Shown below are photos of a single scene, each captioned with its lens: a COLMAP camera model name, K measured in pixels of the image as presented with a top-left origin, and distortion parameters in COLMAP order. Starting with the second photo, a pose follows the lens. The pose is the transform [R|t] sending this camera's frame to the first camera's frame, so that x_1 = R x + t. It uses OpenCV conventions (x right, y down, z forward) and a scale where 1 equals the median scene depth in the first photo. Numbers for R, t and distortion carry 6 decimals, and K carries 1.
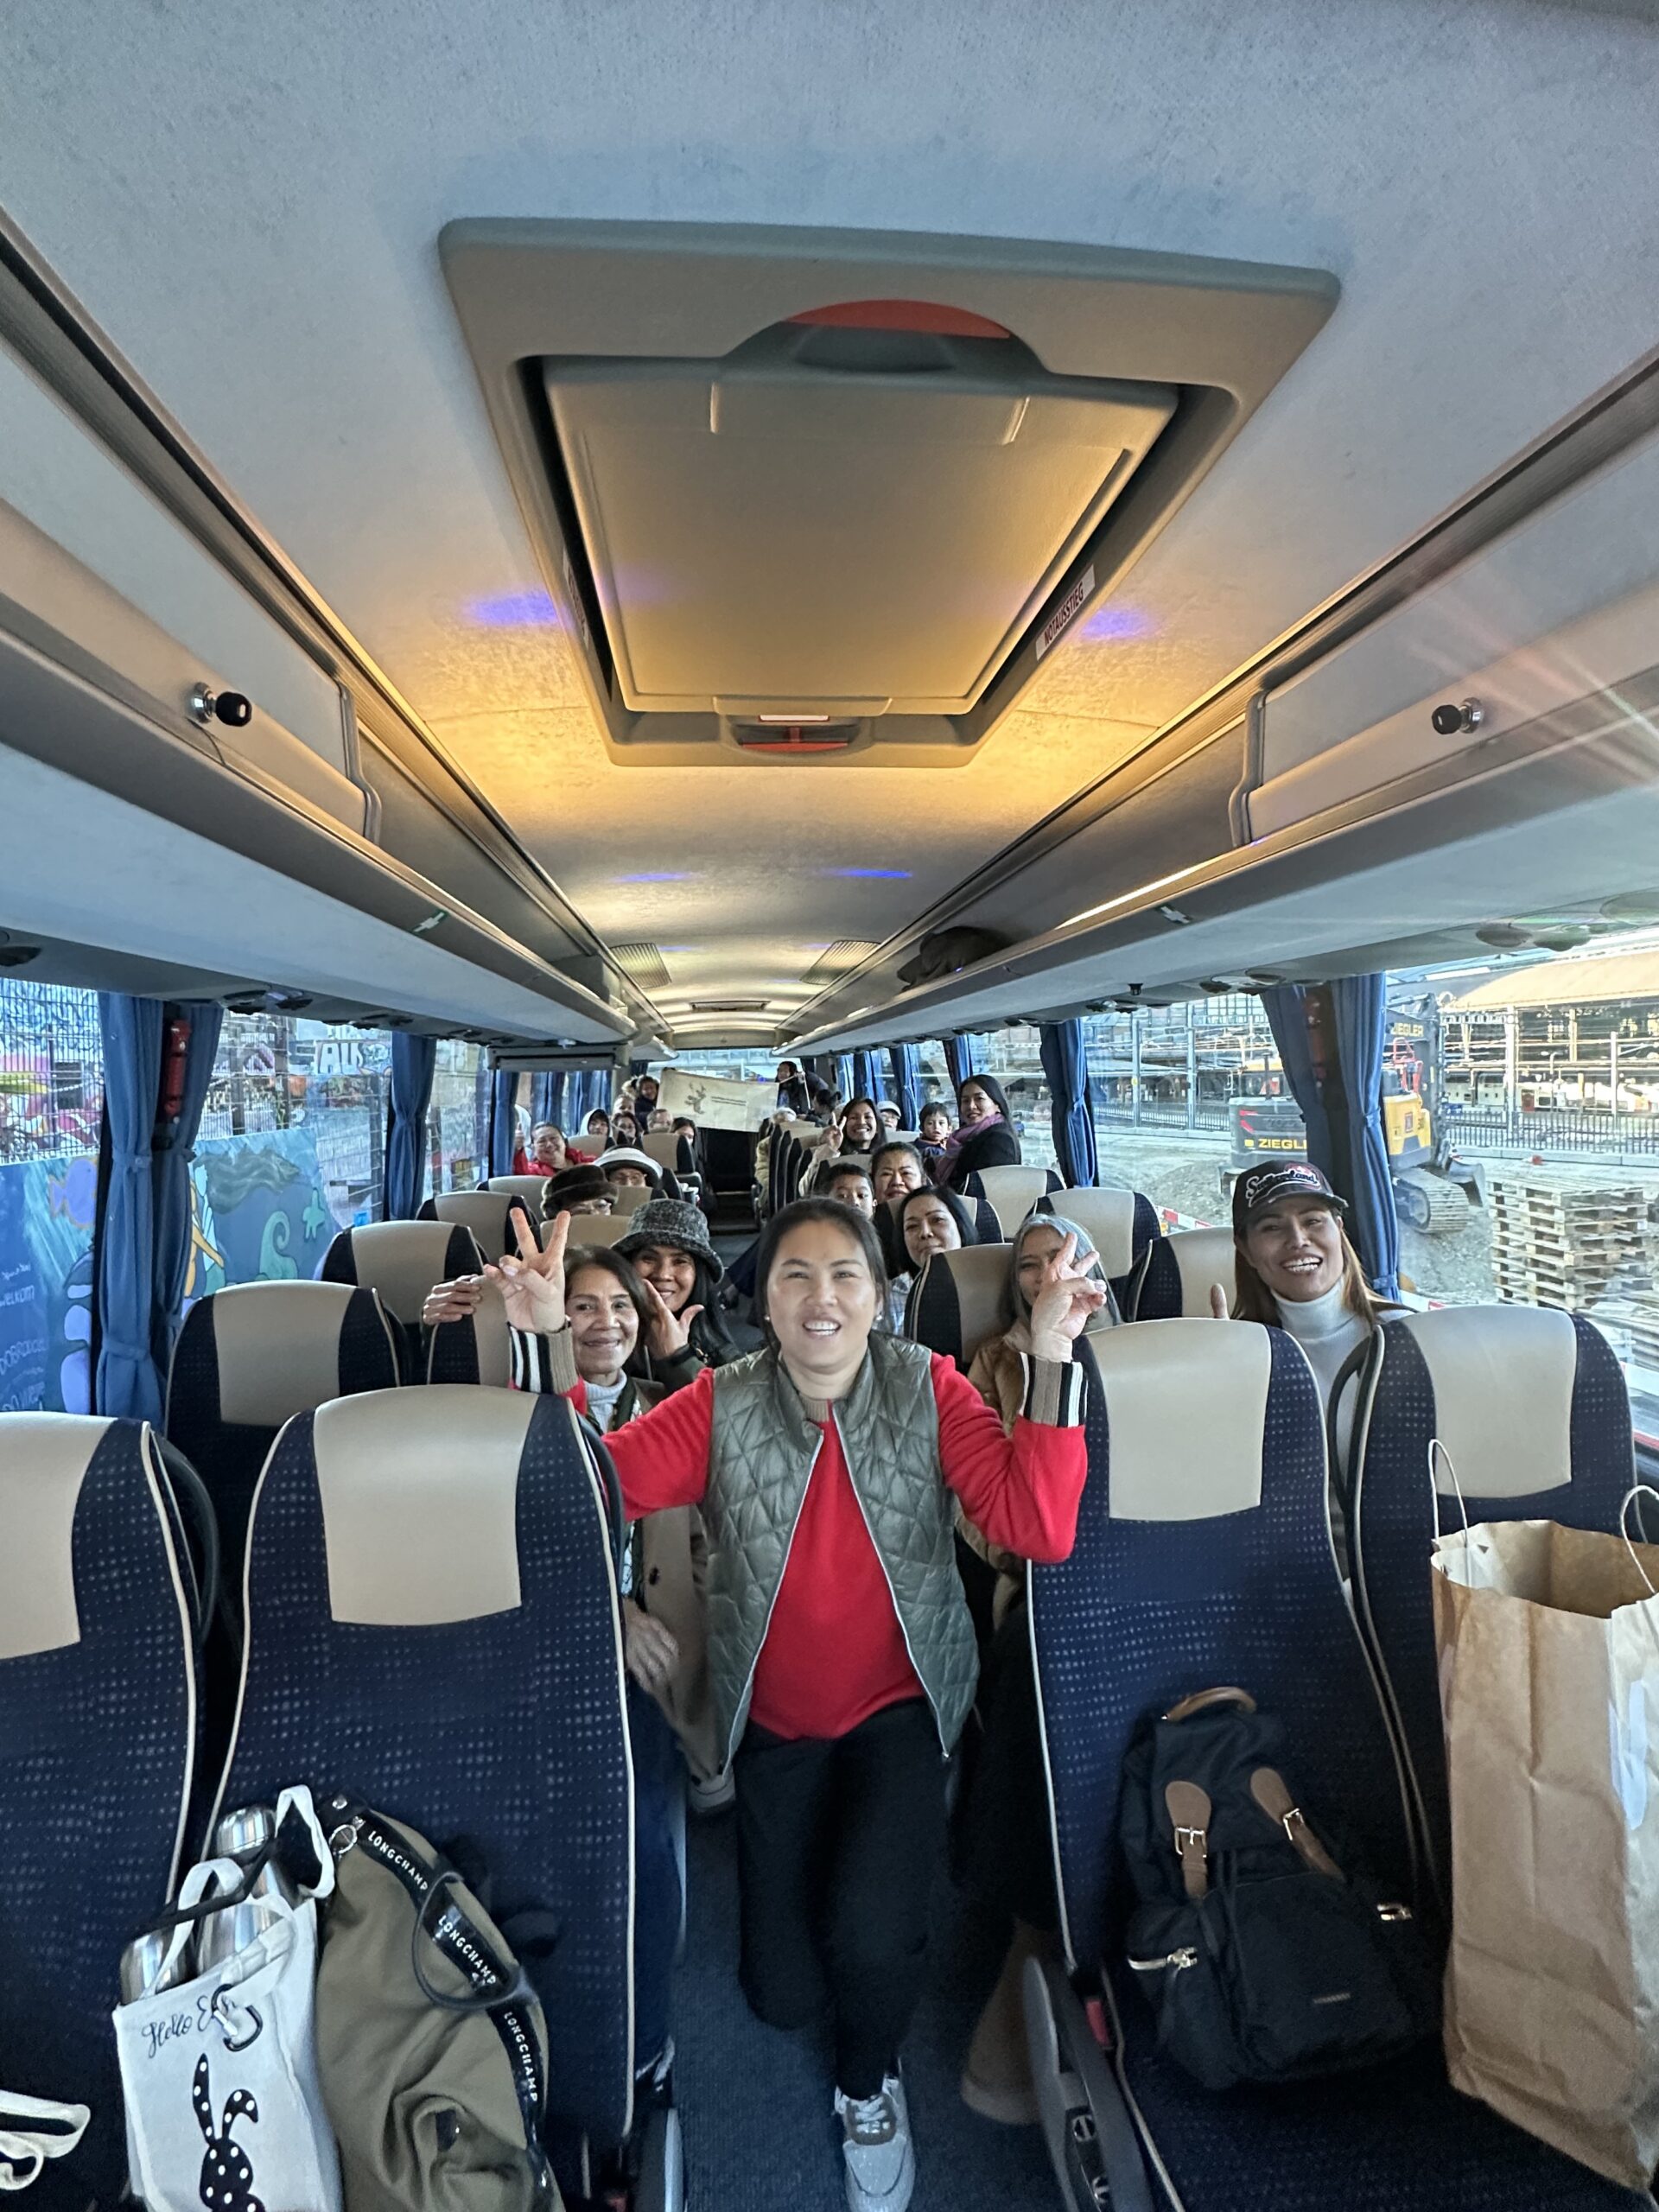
lens RADIAL K [[1039.3, 0, 827.3], [0, 1039.3, 1092.2], [0, 0, 1]] dist [-0.001194, 0.000342]
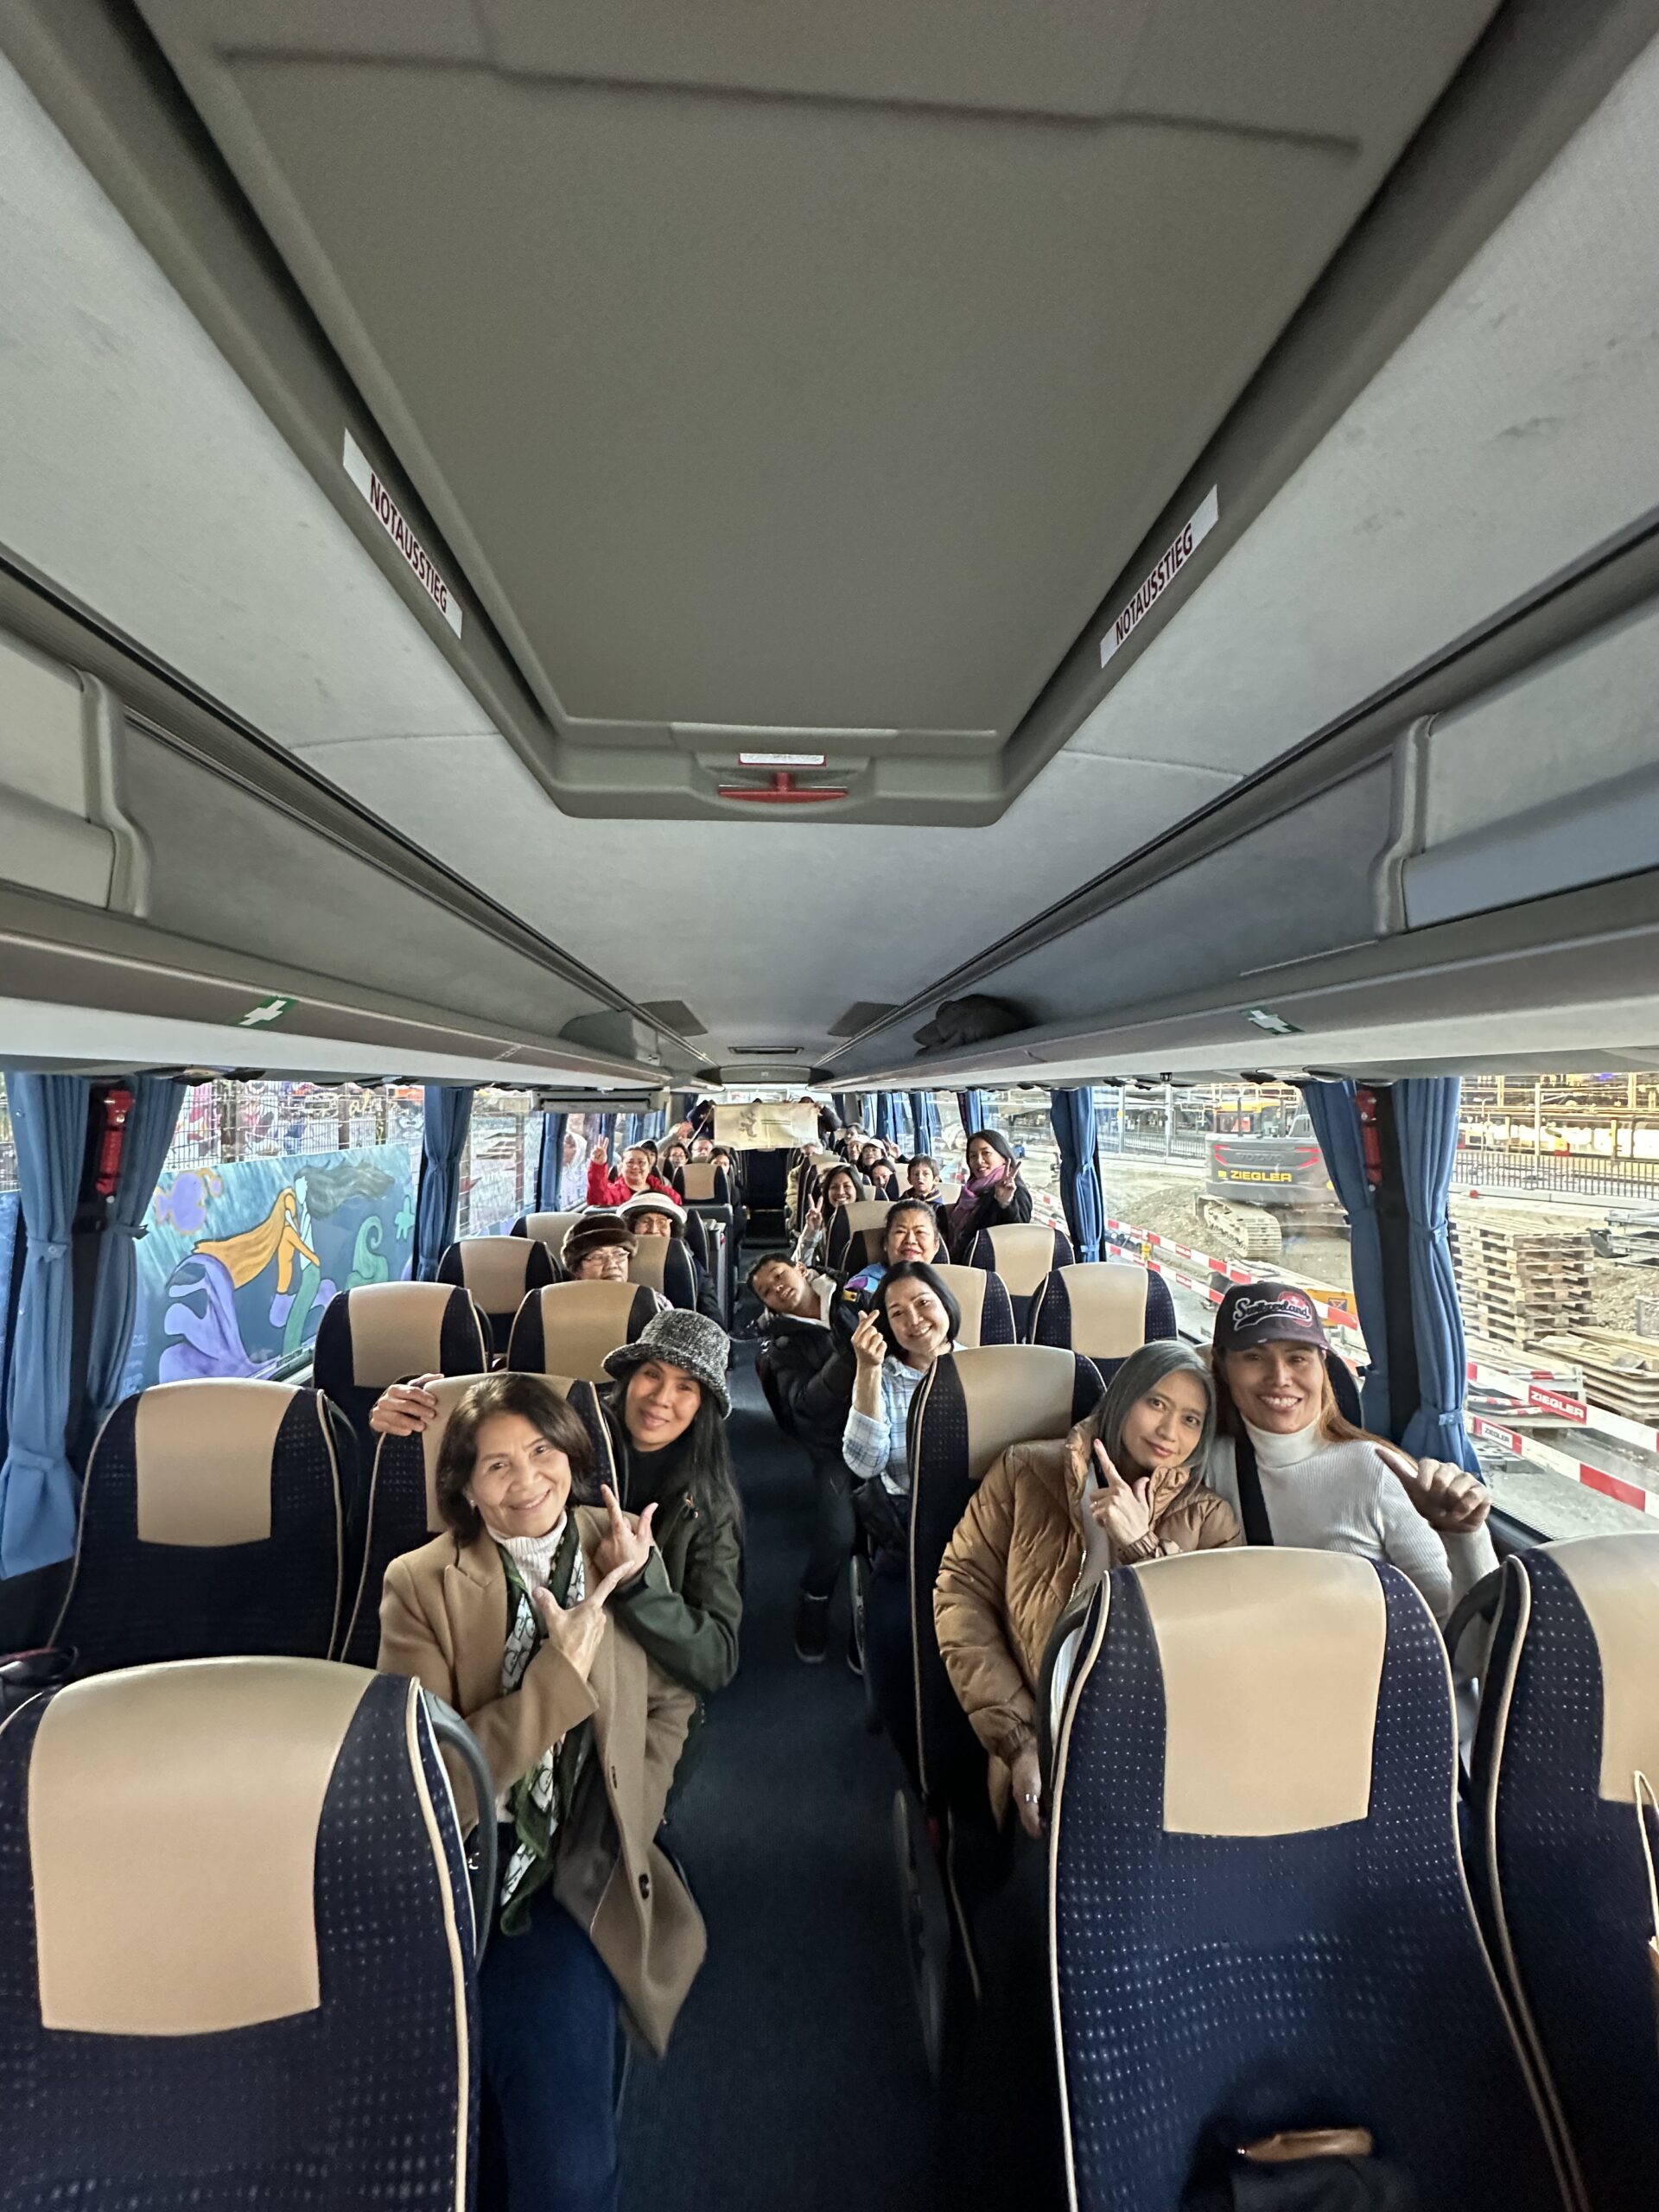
lens RADIAL K [[867.2, 0, 831.3], [0, 867.2, 1097.4], [0, 0, 1]] dist [-0.000747, 0.000051]
pose [[0.999064, 0.028138, -0.032853, 0.013432], [-0.028713, 0.999440, -0.017186, -0.031547], [0.032351, 0.018113, 0.999312, 0.120500]]
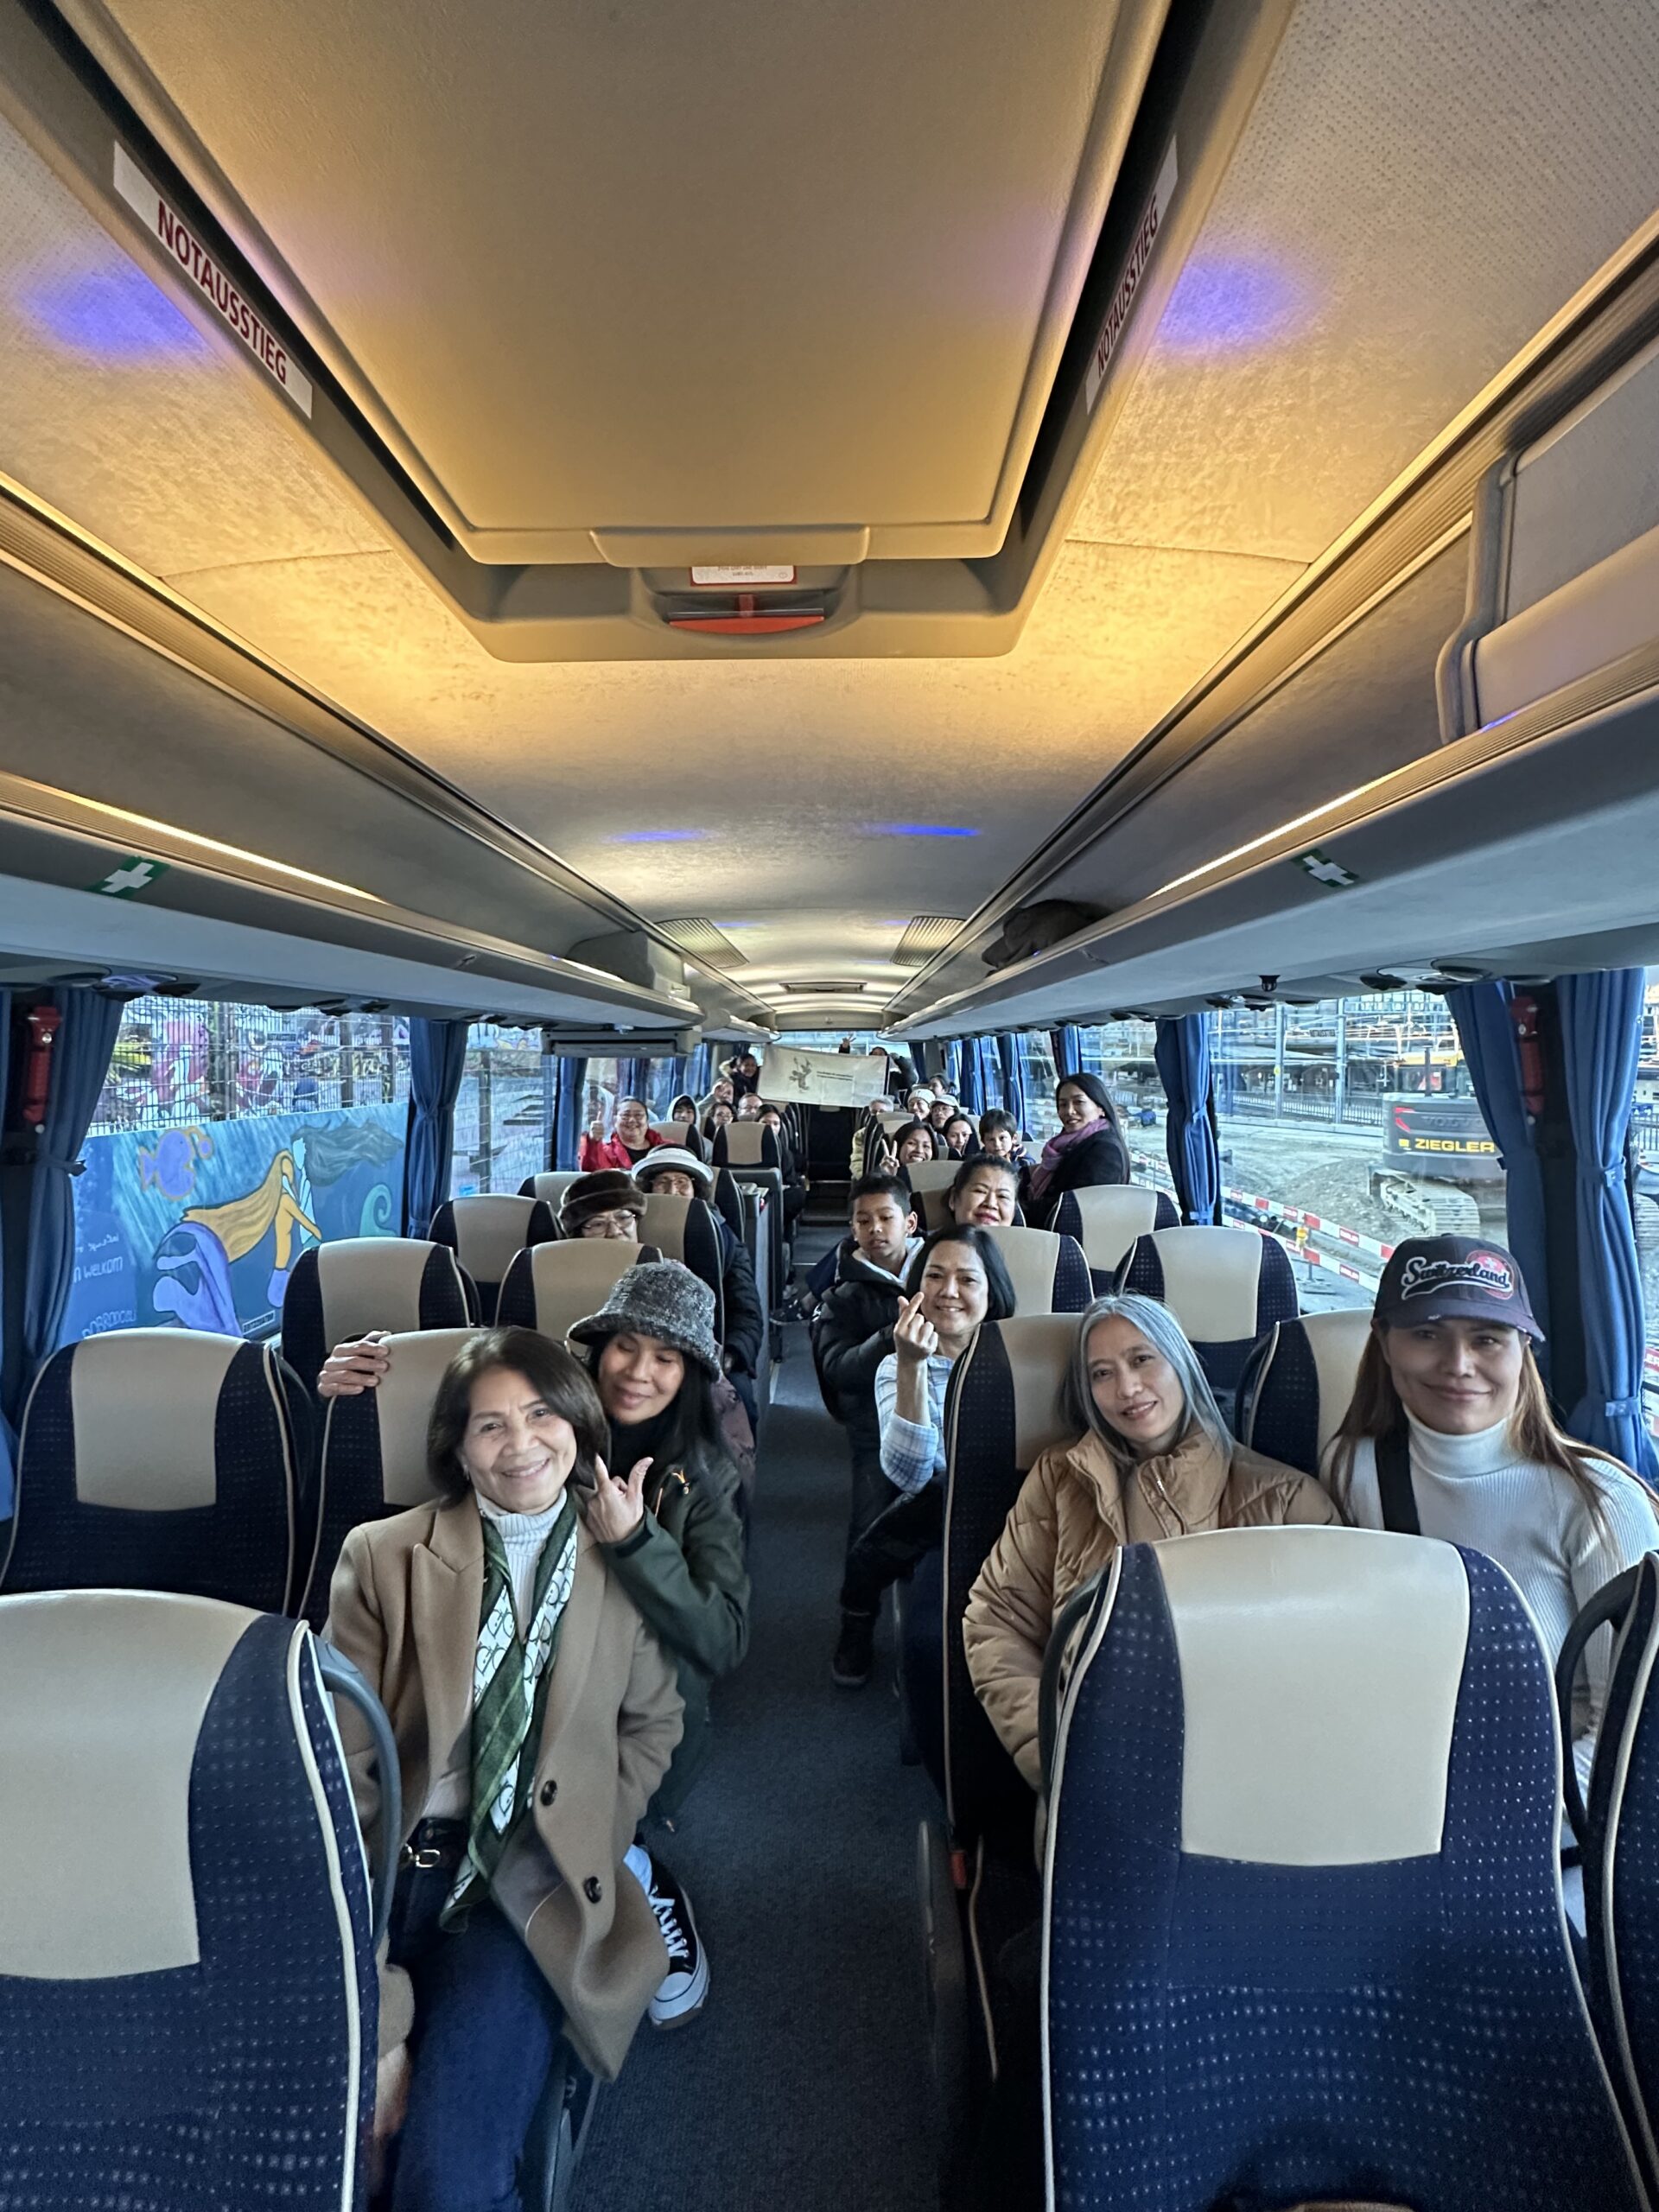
lens RADIAL K [[1039.3, 0, 827.3], [0, 1039.3, 1092.2], [0, 0, 1]] dist [-0.001194, 0.000342]
pose [[0.992334, 0.027227, -0.120549, 0.041315], [-0.024751, 0.999452, 0.021984, -0.016262], [0.121082, -0.018832, 0.992464, 0.122345]]
